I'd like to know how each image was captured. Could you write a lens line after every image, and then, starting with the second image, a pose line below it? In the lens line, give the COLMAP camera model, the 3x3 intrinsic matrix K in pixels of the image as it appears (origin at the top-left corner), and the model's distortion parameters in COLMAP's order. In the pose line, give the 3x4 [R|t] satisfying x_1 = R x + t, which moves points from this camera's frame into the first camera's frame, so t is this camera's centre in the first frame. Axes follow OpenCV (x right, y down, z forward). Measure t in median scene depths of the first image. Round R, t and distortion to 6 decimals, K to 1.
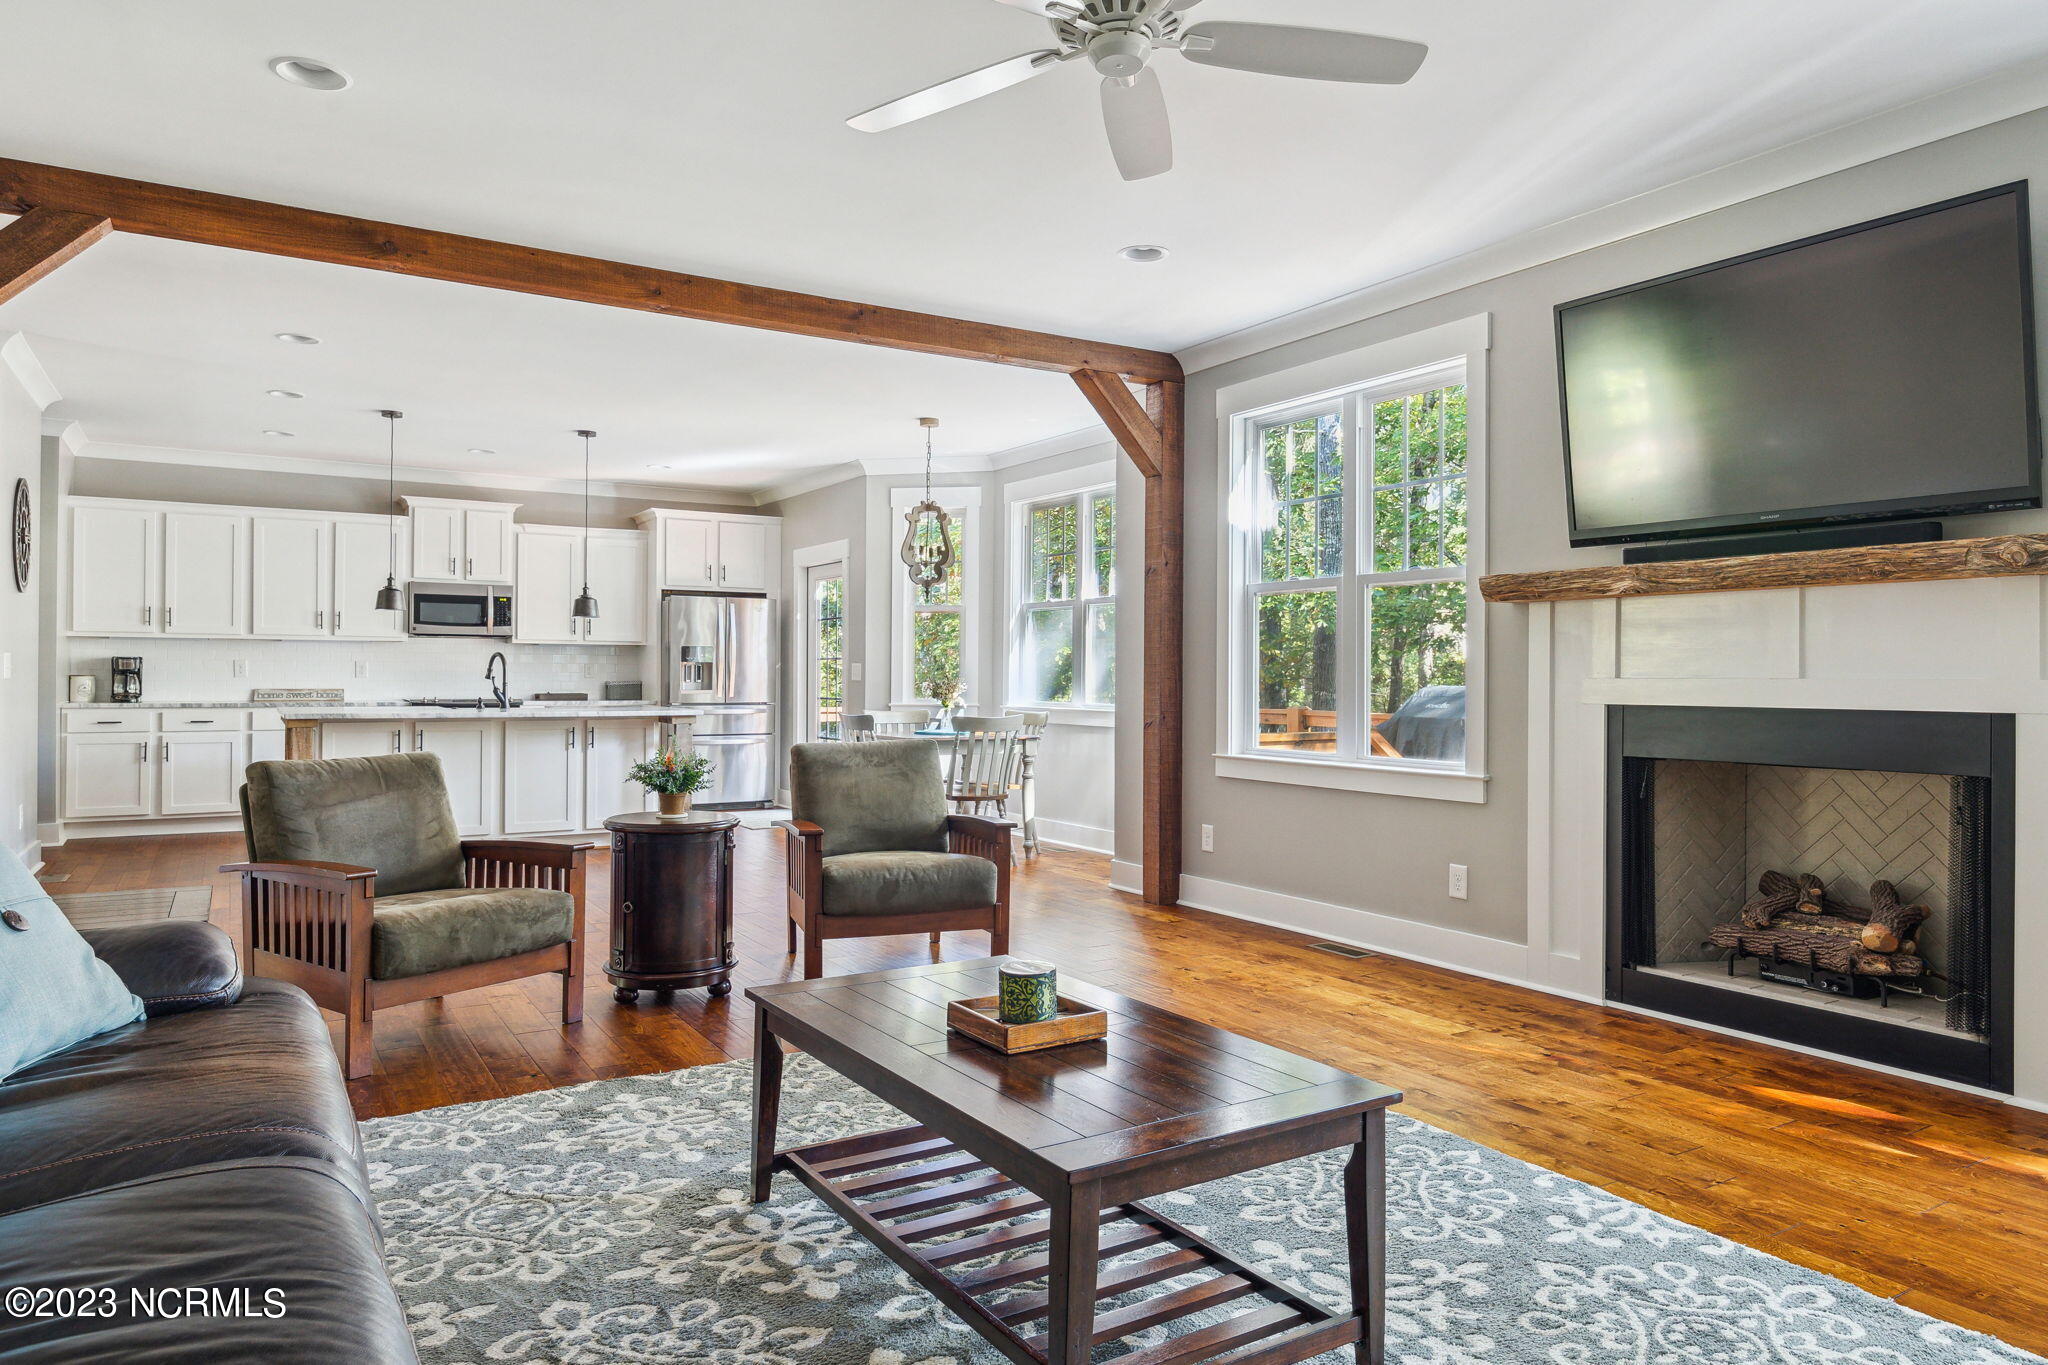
lens RADIAL K [[1296.5, 0, 1018.0], [0, 1296.5, 677.6], [0, 0, 1]] dist [0.002370, -0.000666]
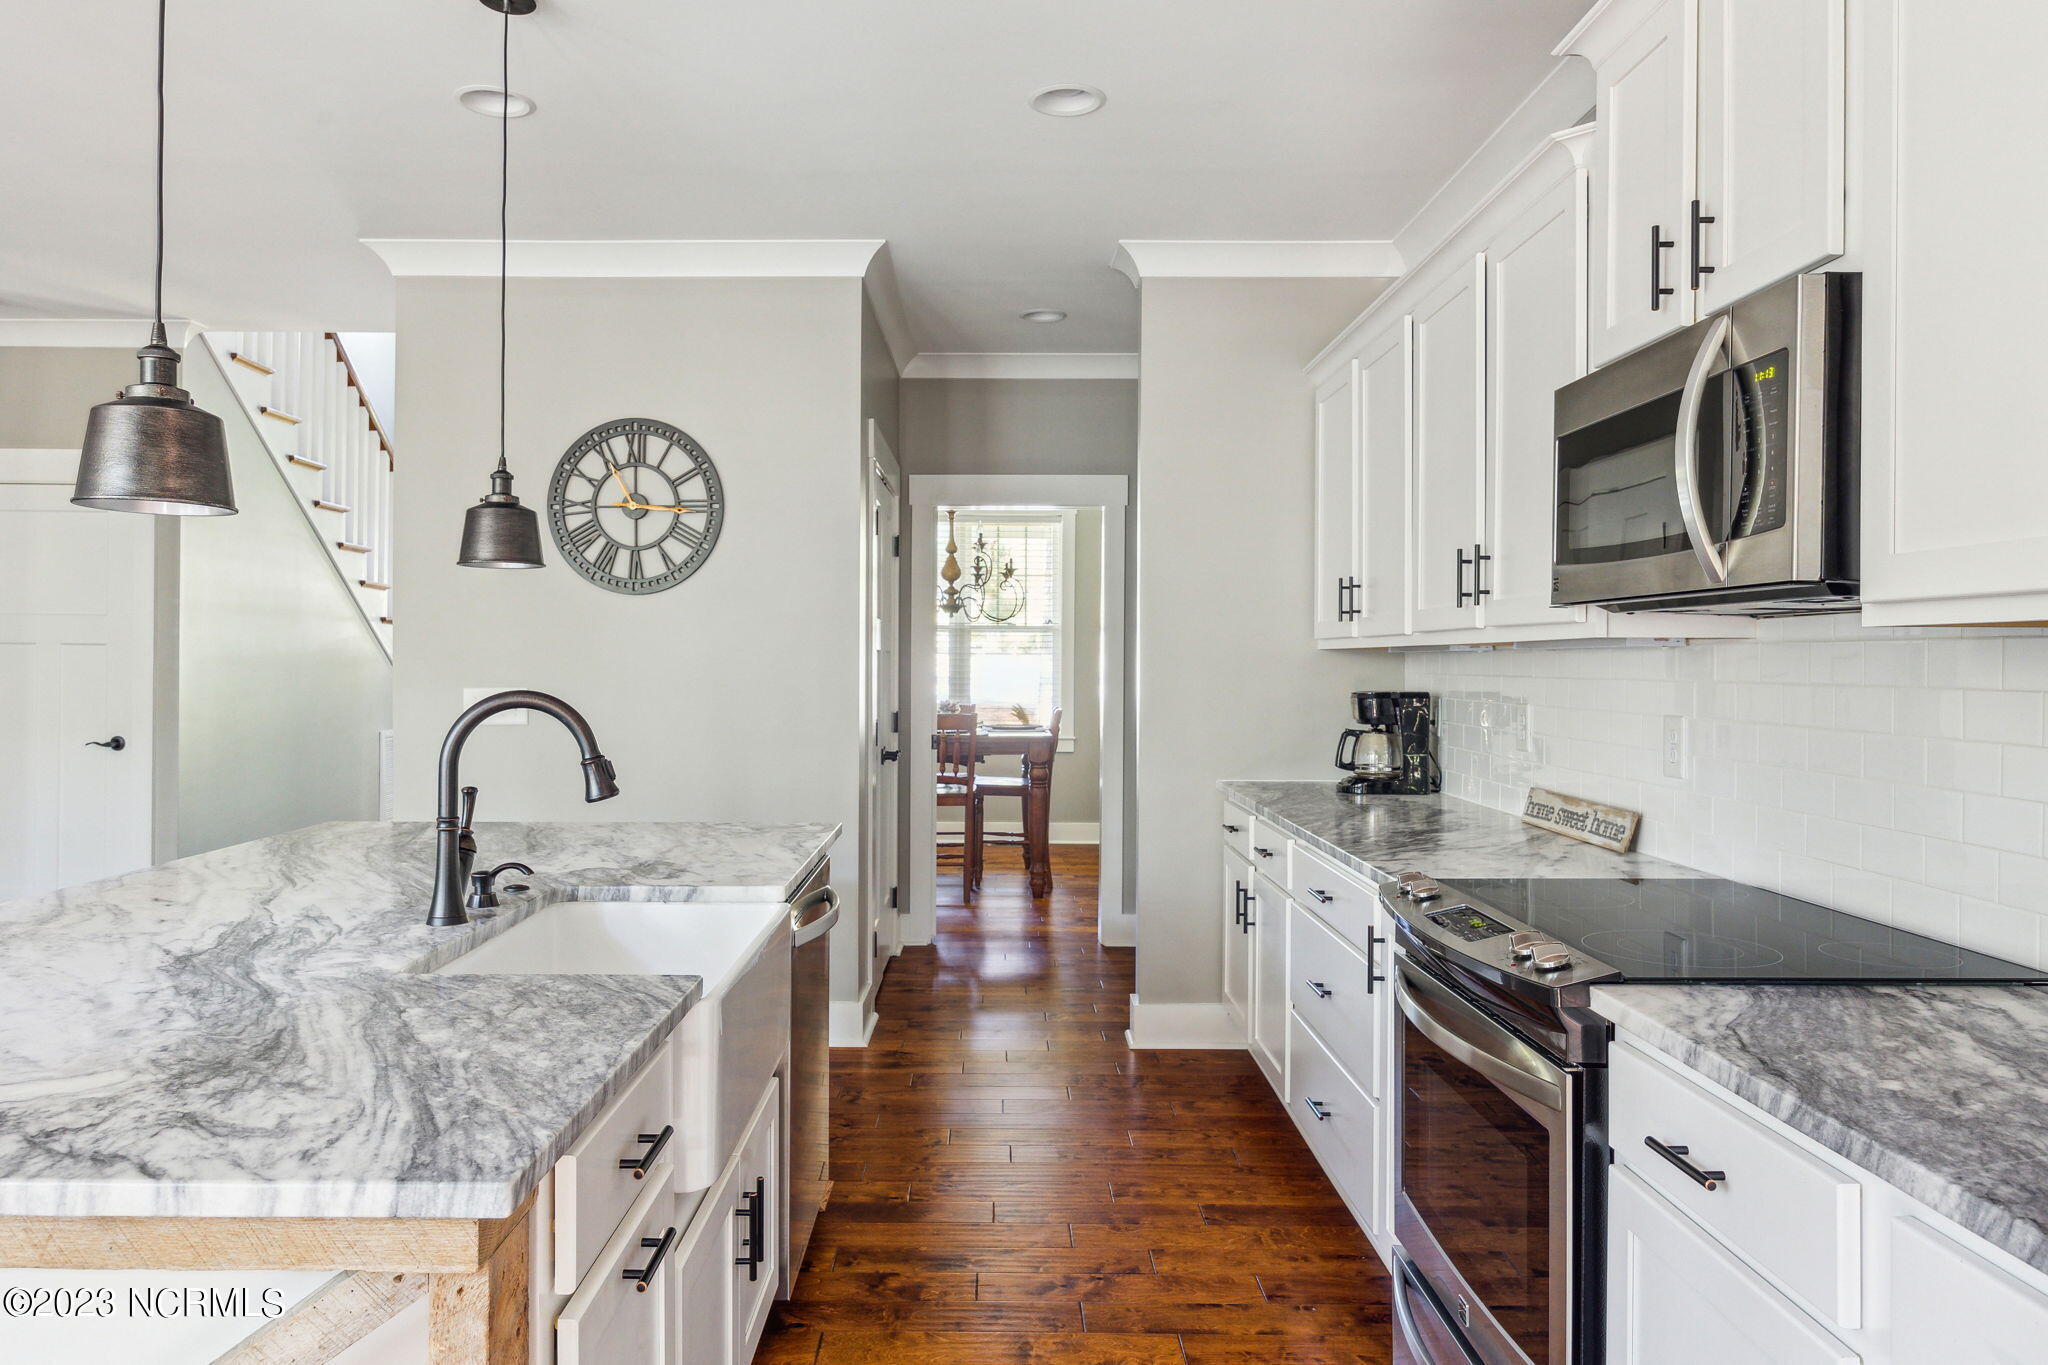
lens RADIAL K [[1361.5, 0, 976.7], [0, 1361.5, 687.0], [0, 0, 1]] dist [0.003011, 0.000192]
pose [[-0.533854, 0.004614, -0.845564, -0.195909], [-0.011094, 0.999861, 0.012461, -0.020585], [0.845504, 0.016033, -0.533729, 1.040704]]
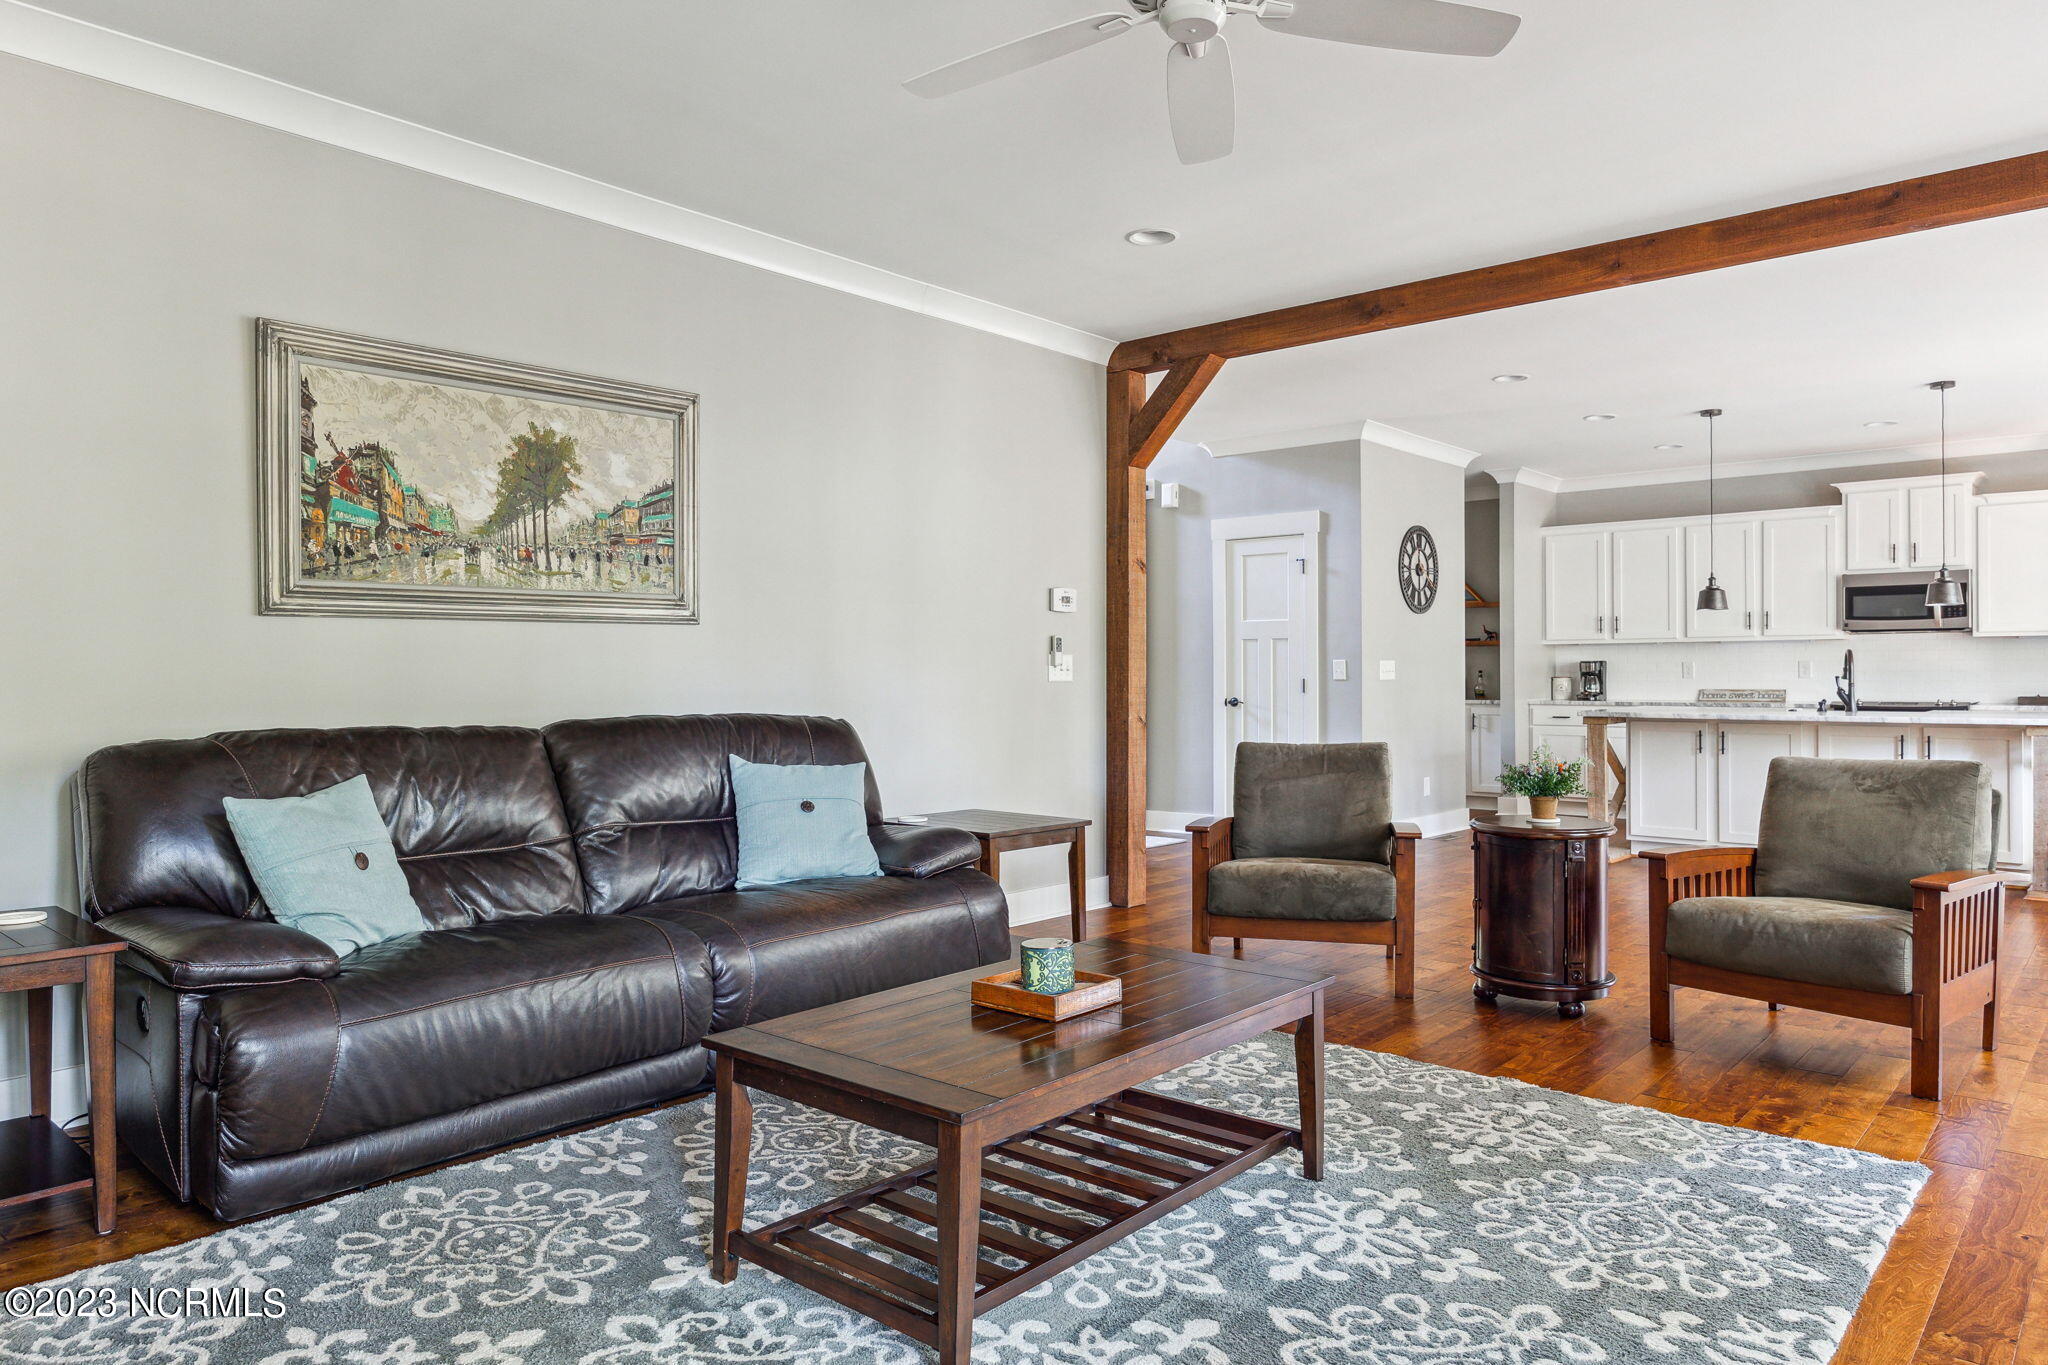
lens RADIAL K [[1327.9, 0, 1026.5], [0, 1327.9, 664.4], [0, 0, 1]] dist [-0.002799, -0.000908]
pose [[0.303384, -0.014326, -0.952761, 0.257486], [0.003553, 0.999897, -0.013903, 0.001429], [0.952862, 0.000833, 0.303404, 0.154904]]
